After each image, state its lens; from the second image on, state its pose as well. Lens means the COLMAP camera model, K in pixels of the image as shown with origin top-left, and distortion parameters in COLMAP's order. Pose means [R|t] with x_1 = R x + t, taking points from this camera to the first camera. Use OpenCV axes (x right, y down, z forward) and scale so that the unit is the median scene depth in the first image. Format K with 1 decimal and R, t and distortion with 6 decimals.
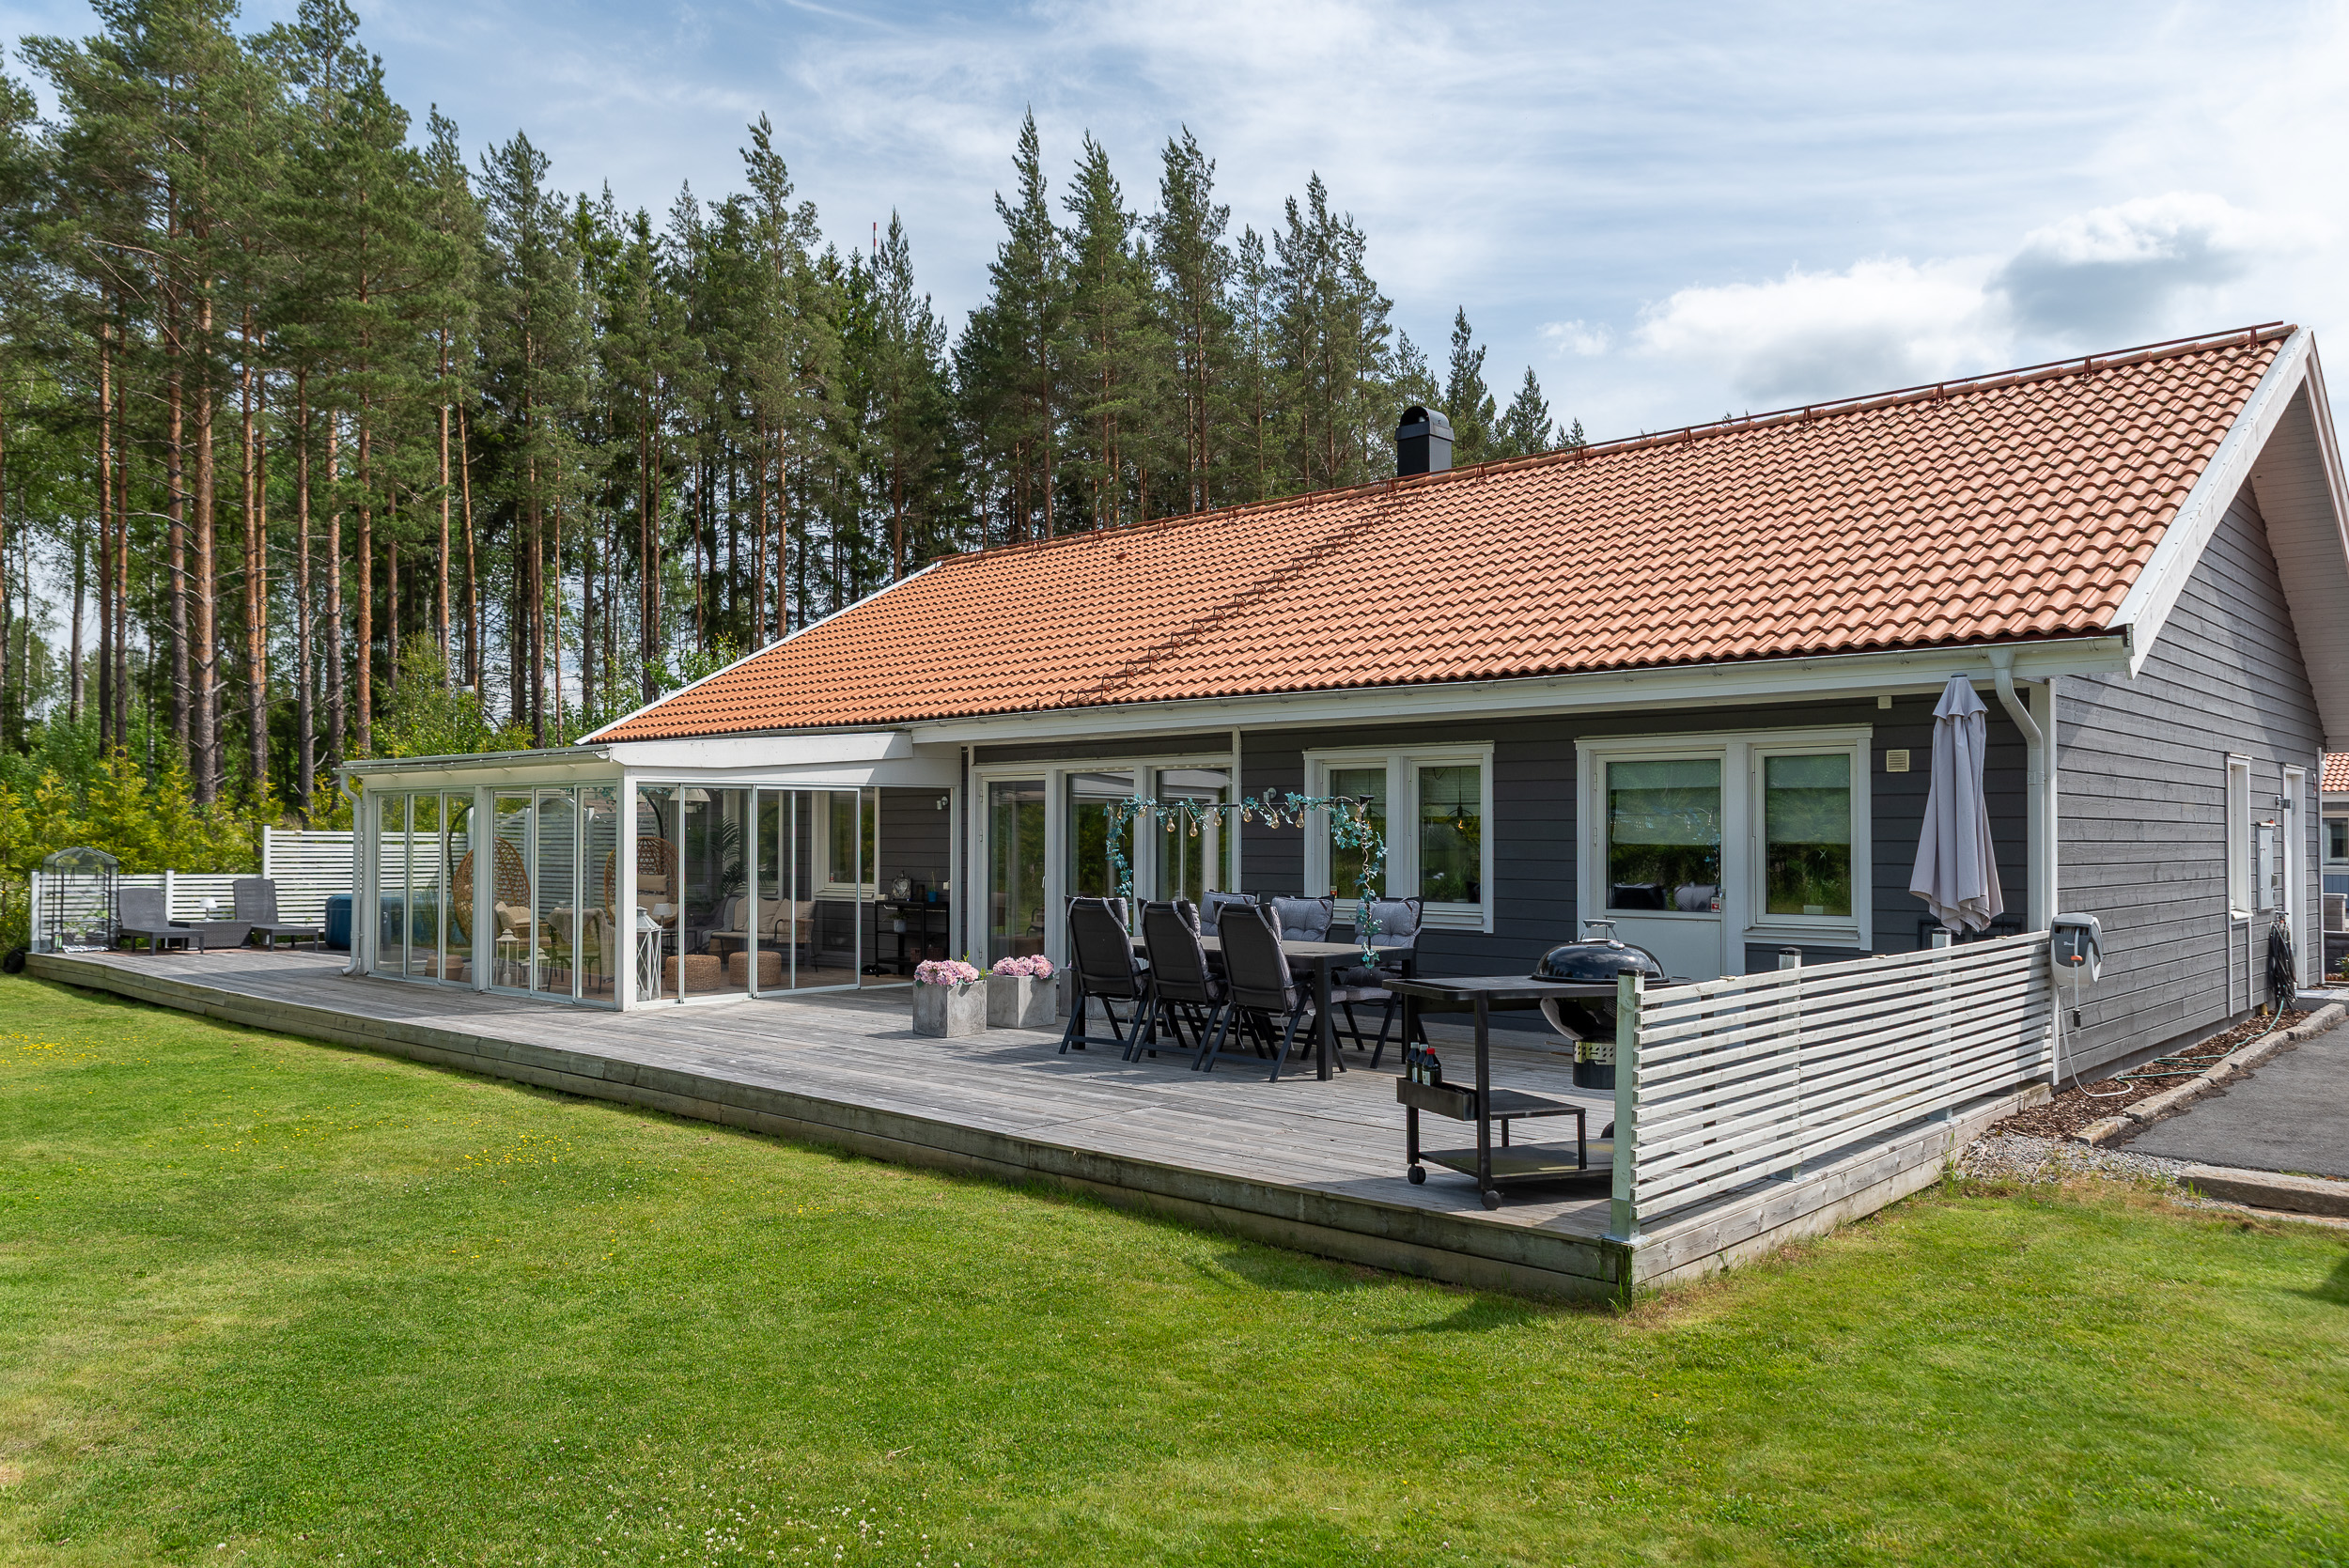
lens RADIAL K [[1750.6, 0, 1221.4], [0, 1750.6, 802.2], [0, 0, 1]] dist [0.034180, -0.001655]
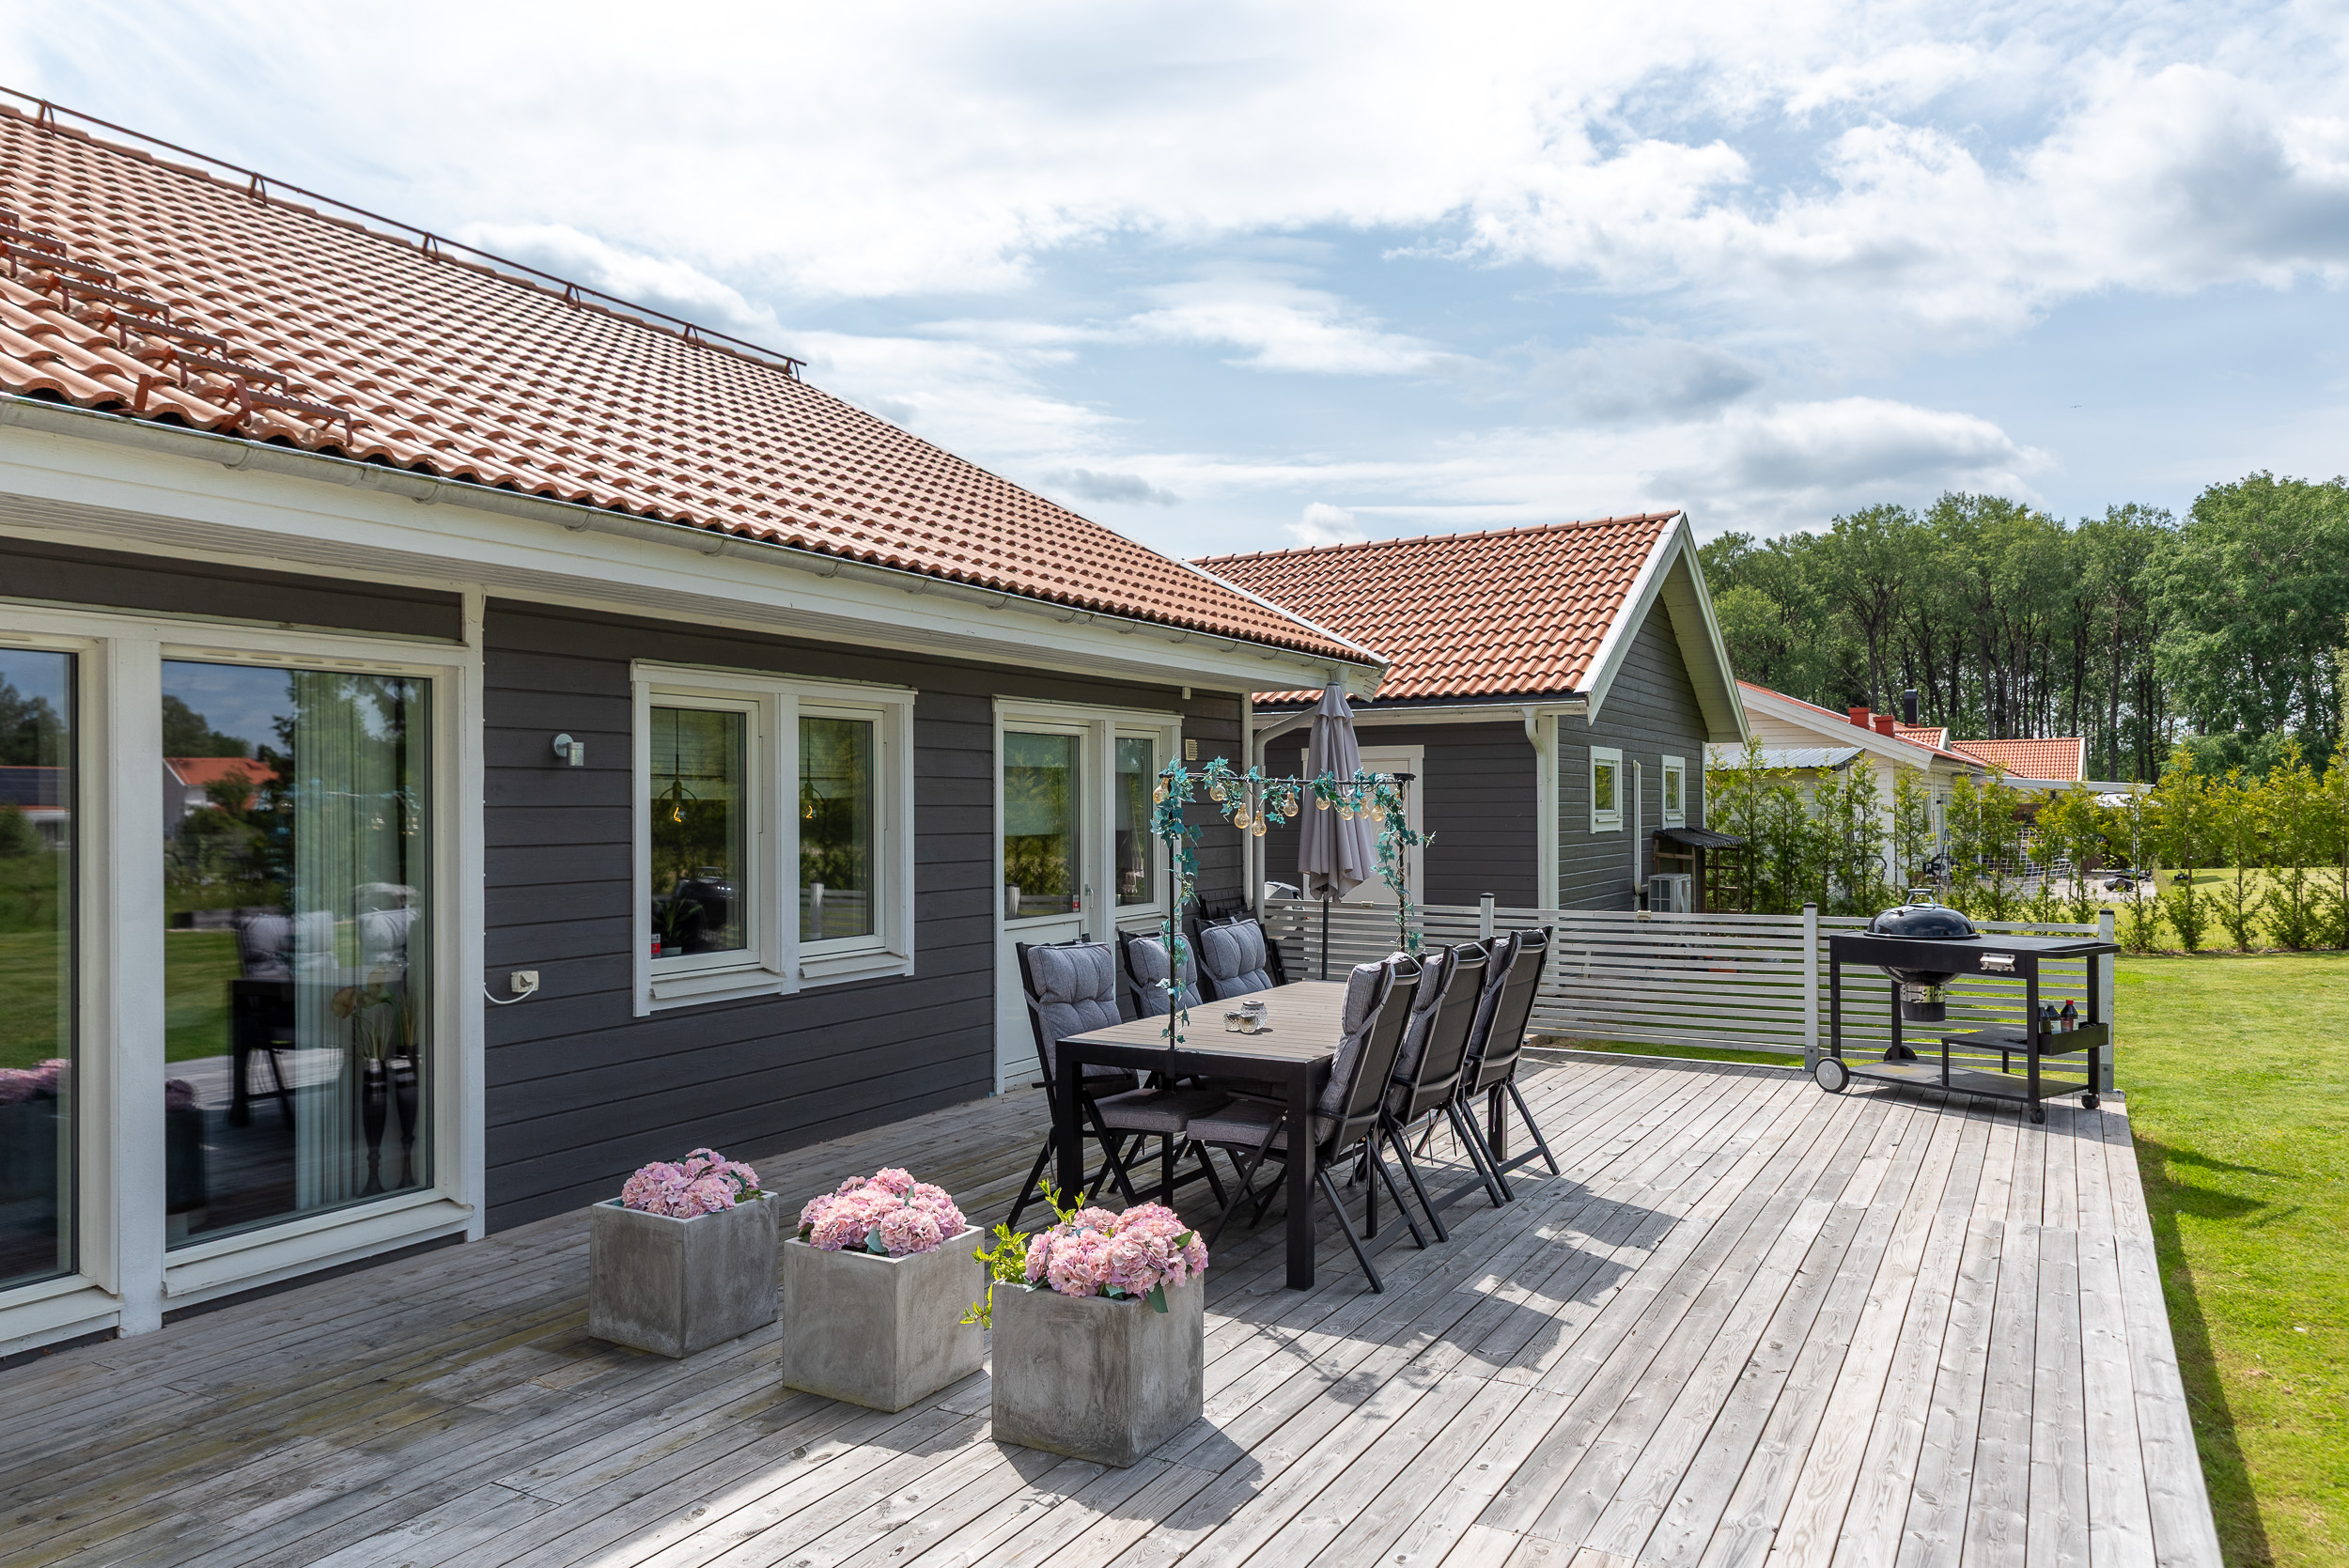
lens RADIAL K [[1582.2, 0, 1174.5], [0, 1582.2, 784.0], [0, 0, 1]] dist [0.003184, -0.000606]
pose [[-0.218897, 0.023292, 0.975470, -0.454053], [0.000792, 0.999719, -0.023693, 0.016517], [-0.975748, -0.004413, -0.218854, 1.033396]]
